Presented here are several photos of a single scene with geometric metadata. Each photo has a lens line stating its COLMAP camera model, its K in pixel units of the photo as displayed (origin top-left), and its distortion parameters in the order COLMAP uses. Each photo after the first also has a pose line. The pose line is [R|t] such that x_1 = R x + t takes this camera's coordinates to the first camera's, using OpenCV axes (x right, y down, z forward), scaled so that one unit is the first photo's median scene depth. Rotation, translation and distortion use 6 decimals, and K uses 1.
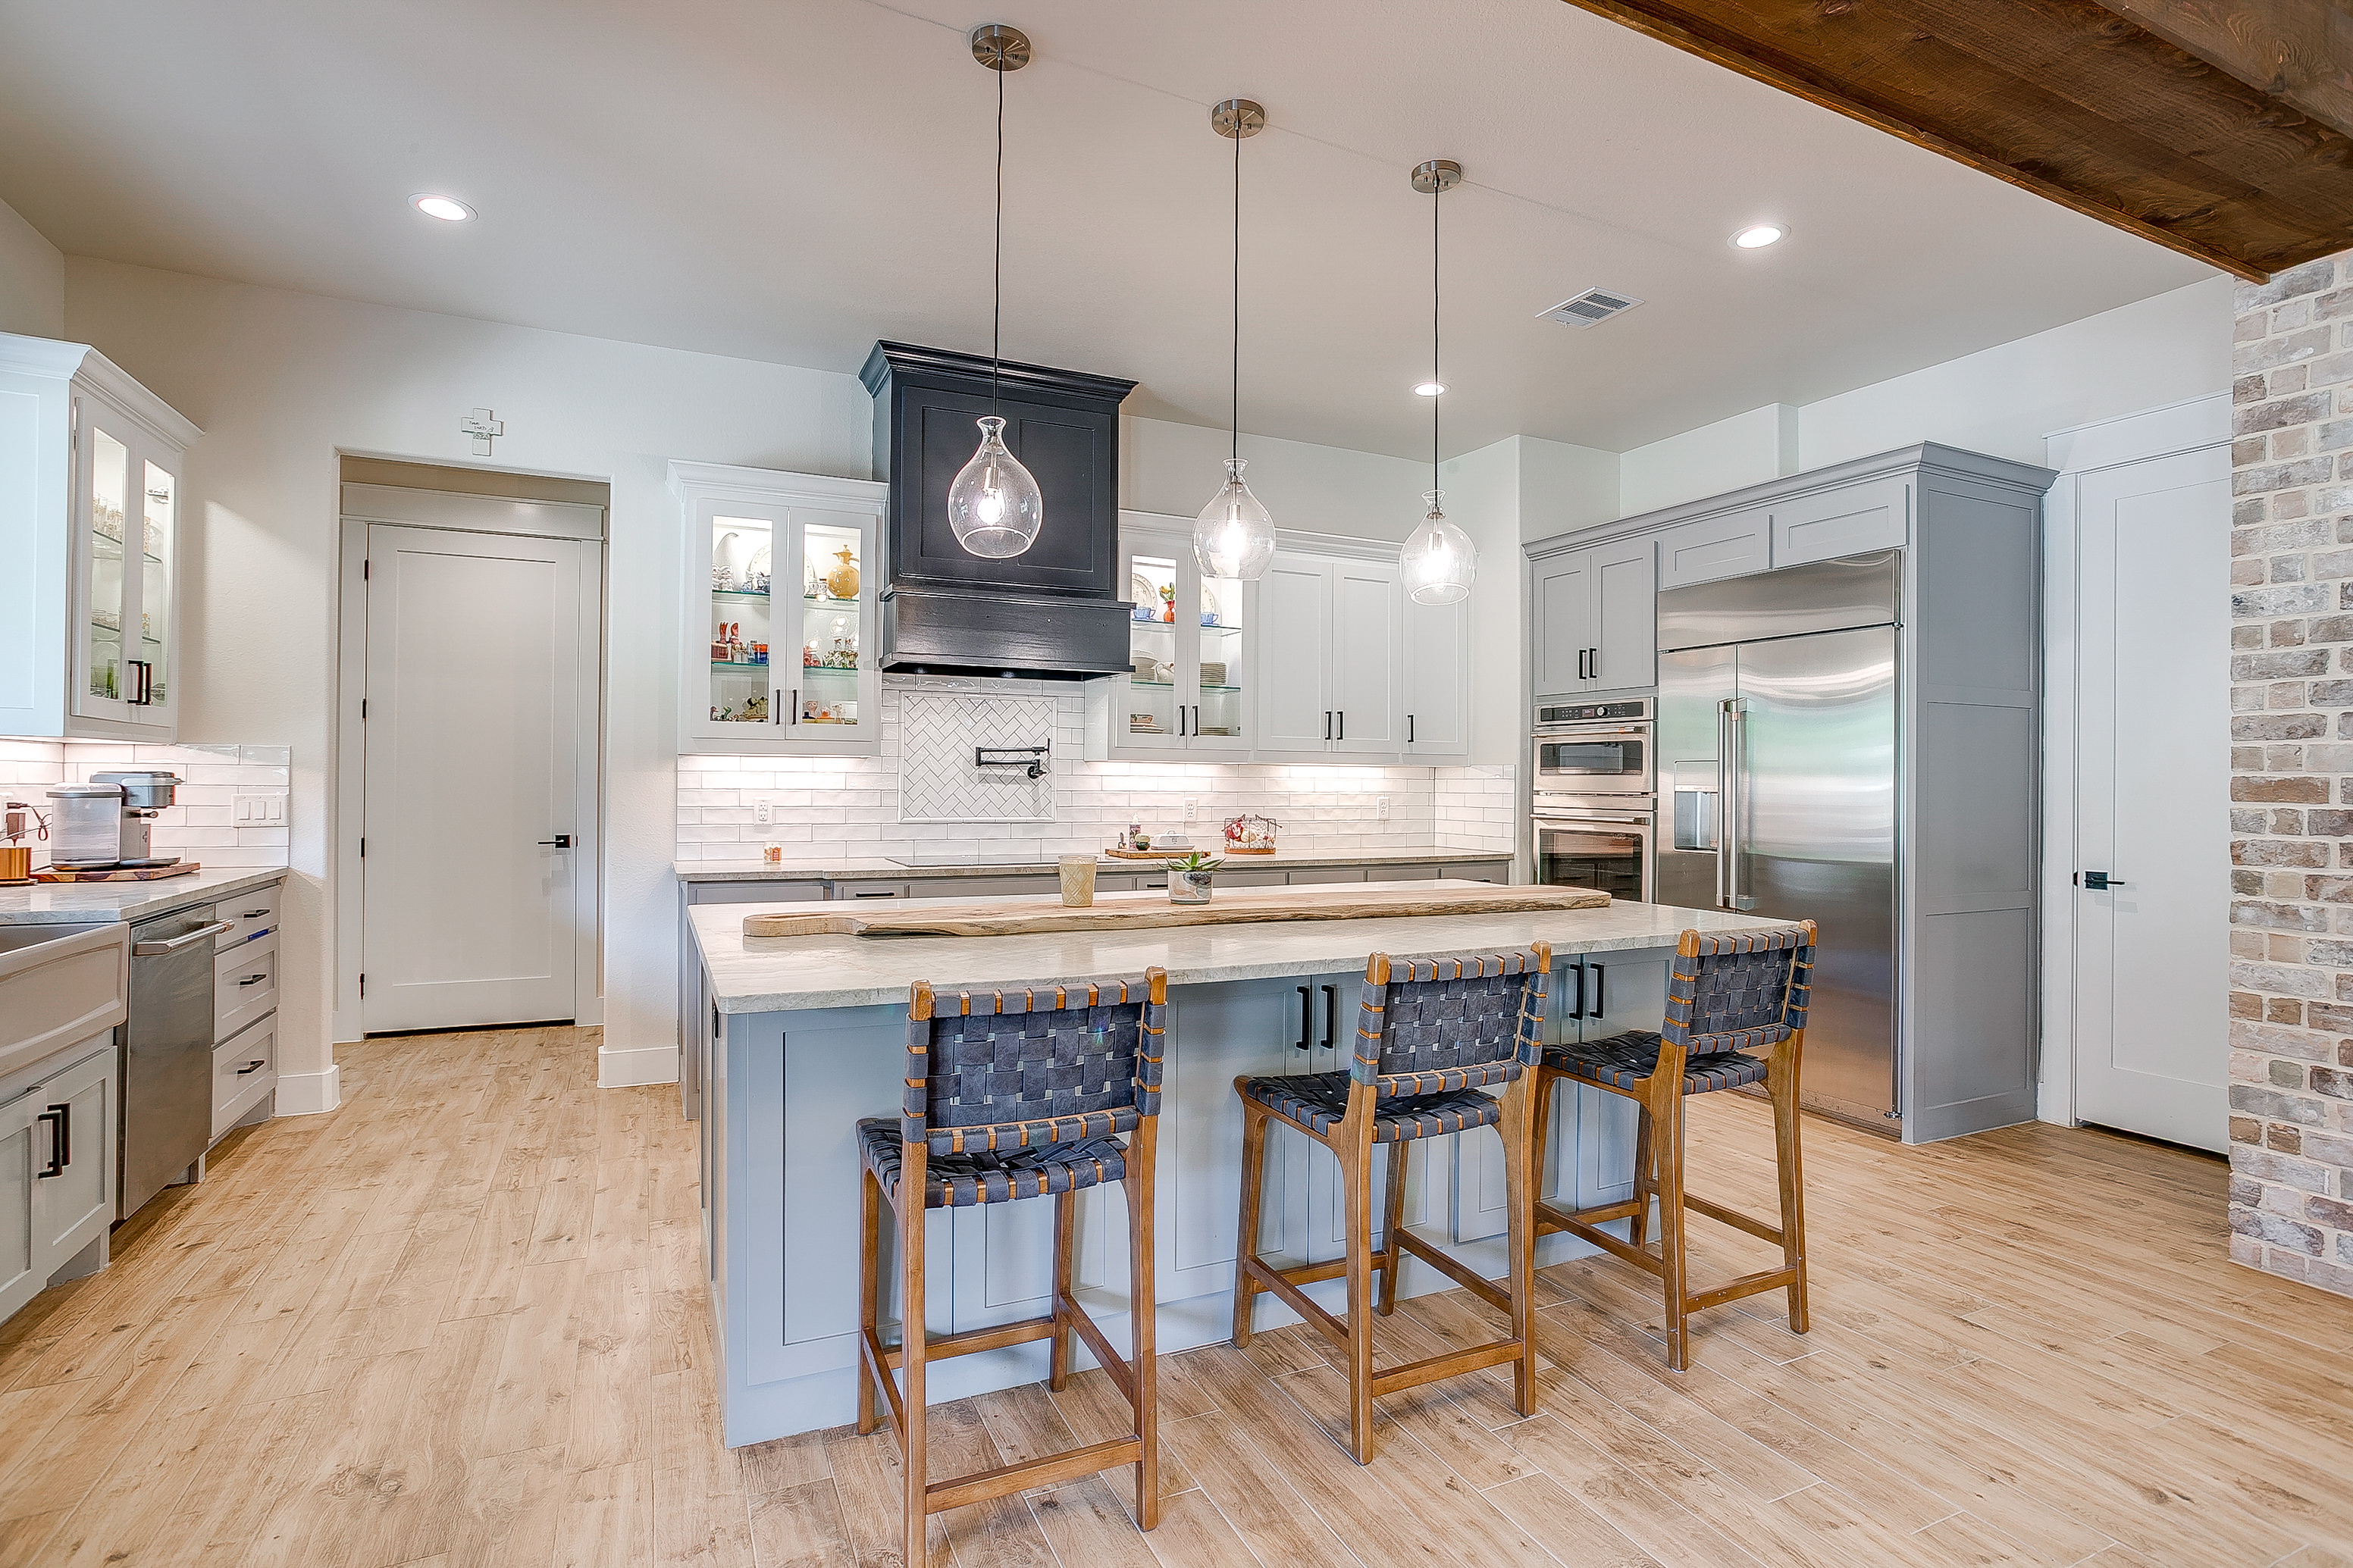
lens RADIAL K [[1133.1, 0, 1156.2], [0, 1133.1, 781.0], [0, 0, 1]] dist [-0.009577, 0.002913]
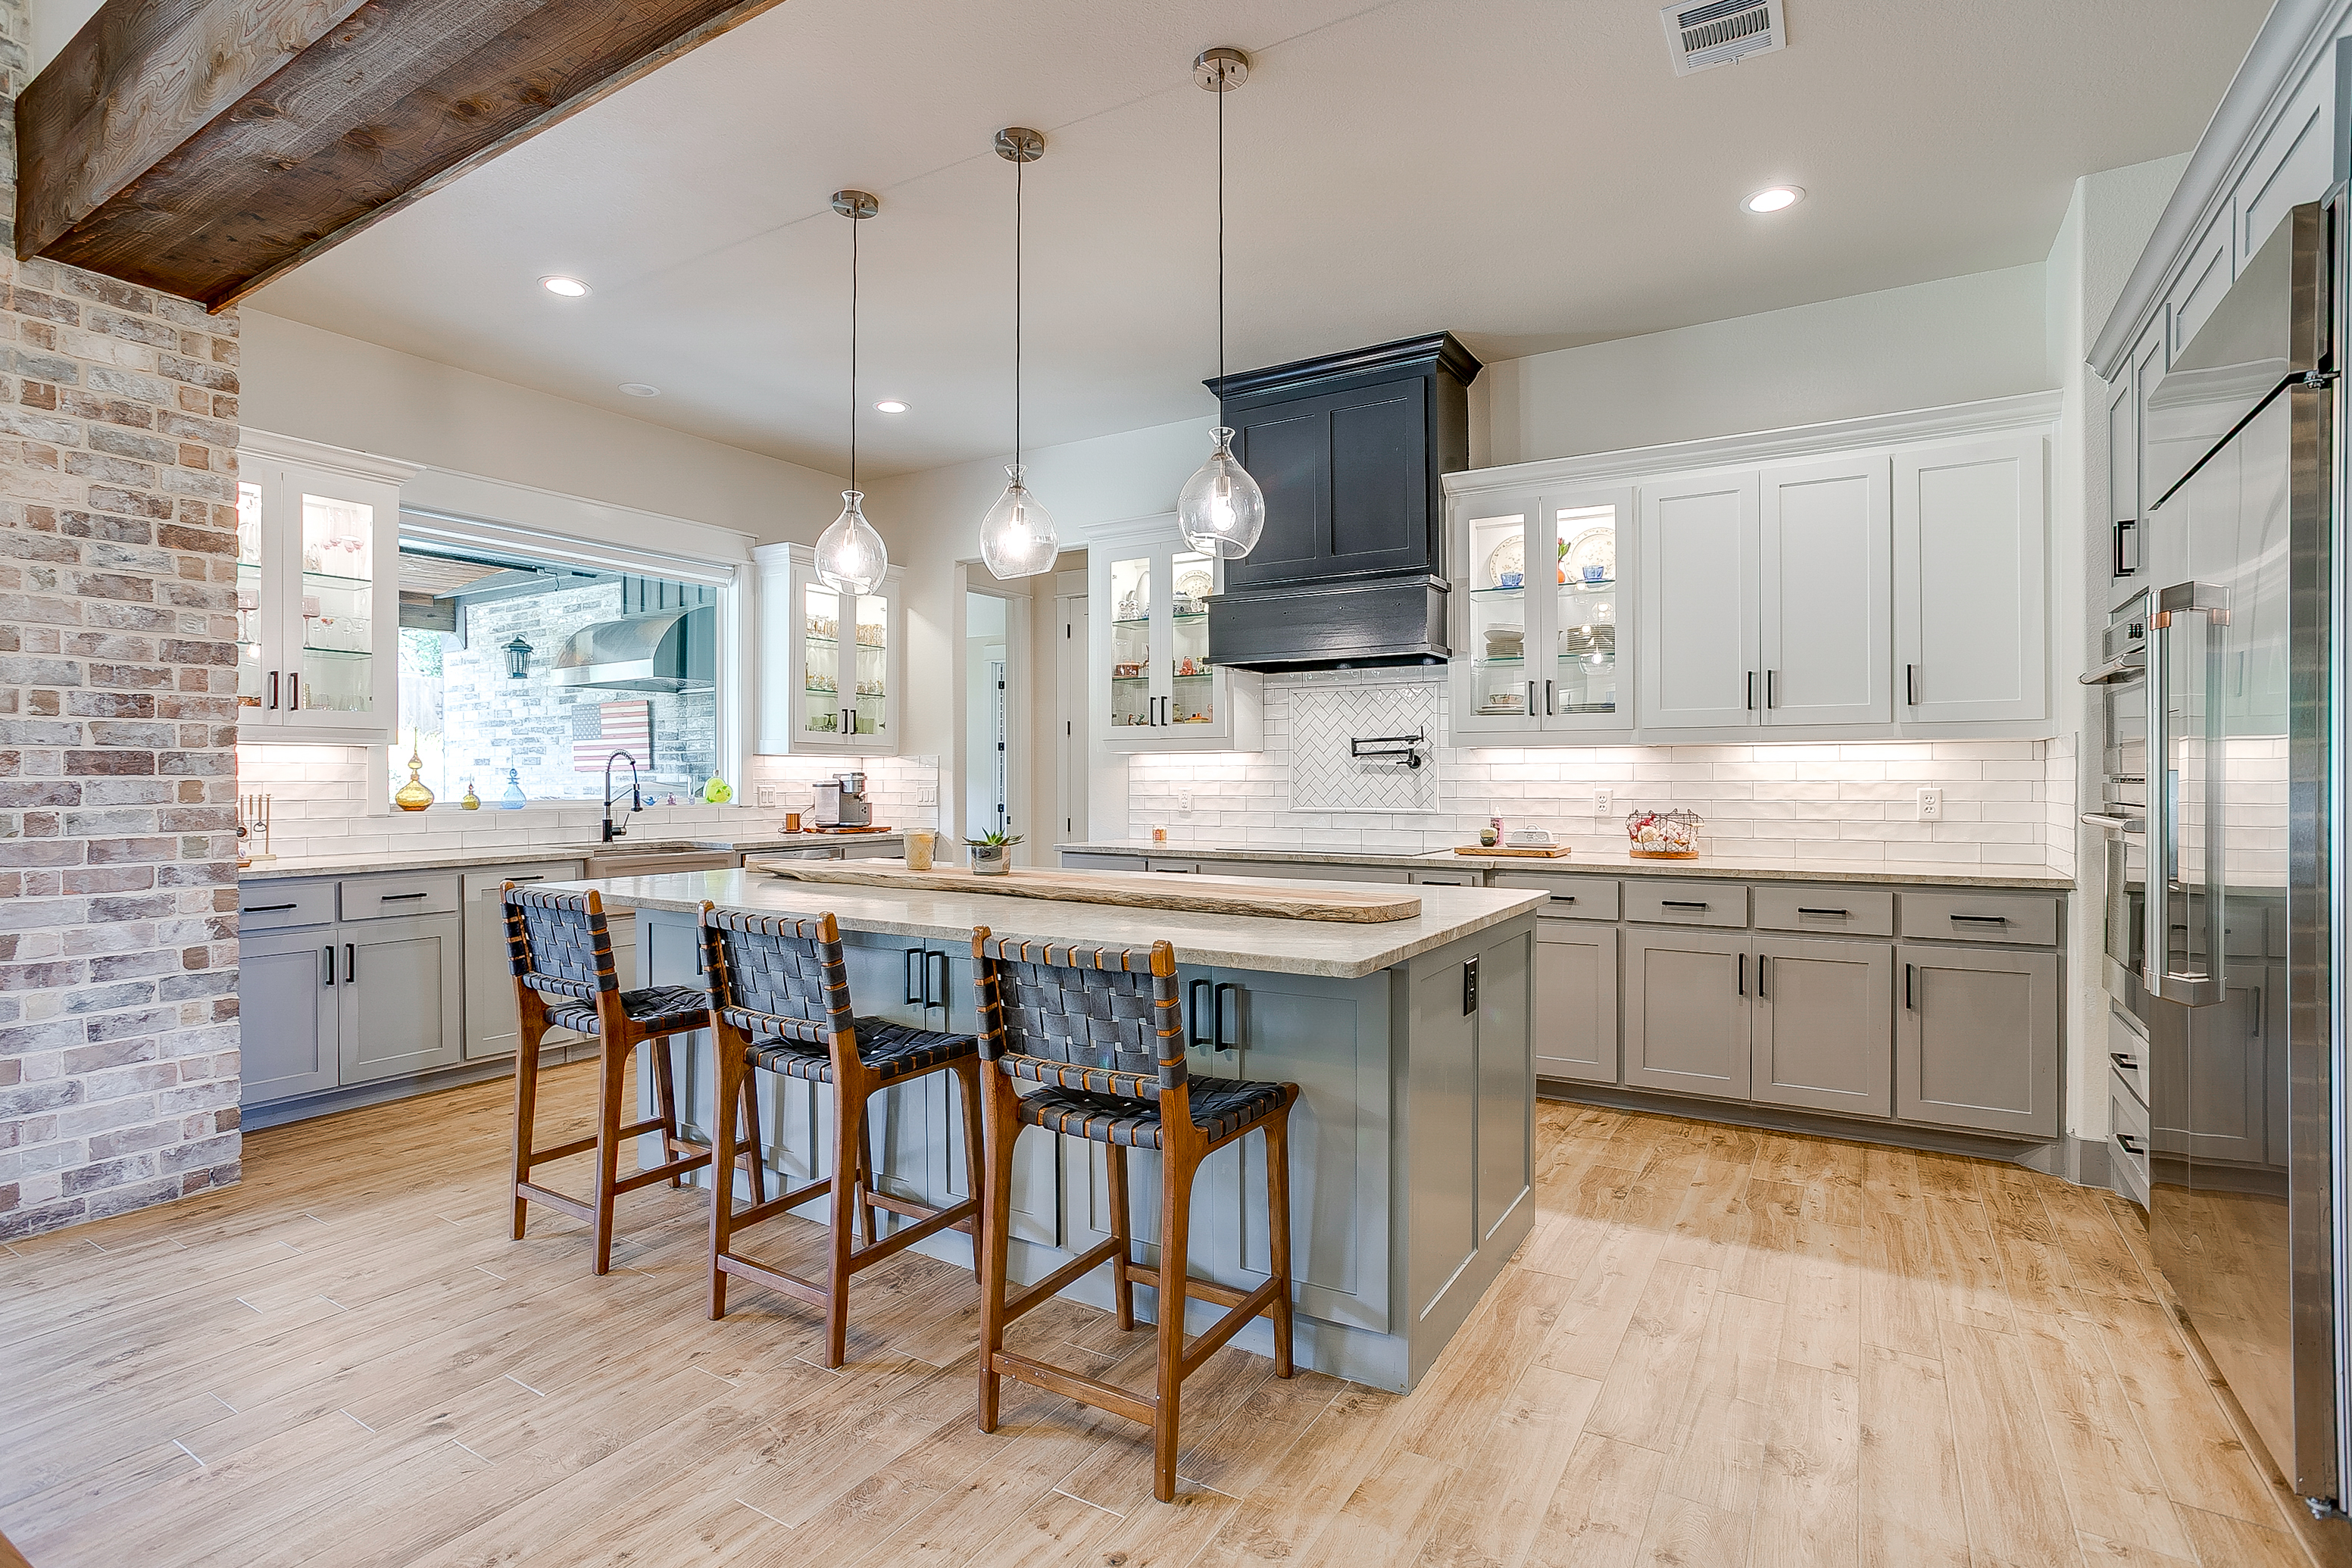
lens RADIAL K [[1132.8, 0, 1159.3], [0, 1132.8, 784.8], [0, 0, 1]] dist [-0.009577, 0.002913]
pose [[0.564262, -0.004137, -0.825585, 0.594666], [0.007786, 0.999970, 0.000311, 0.010420], [0.825559, -0.006603, 0.564278, 0.288492]]
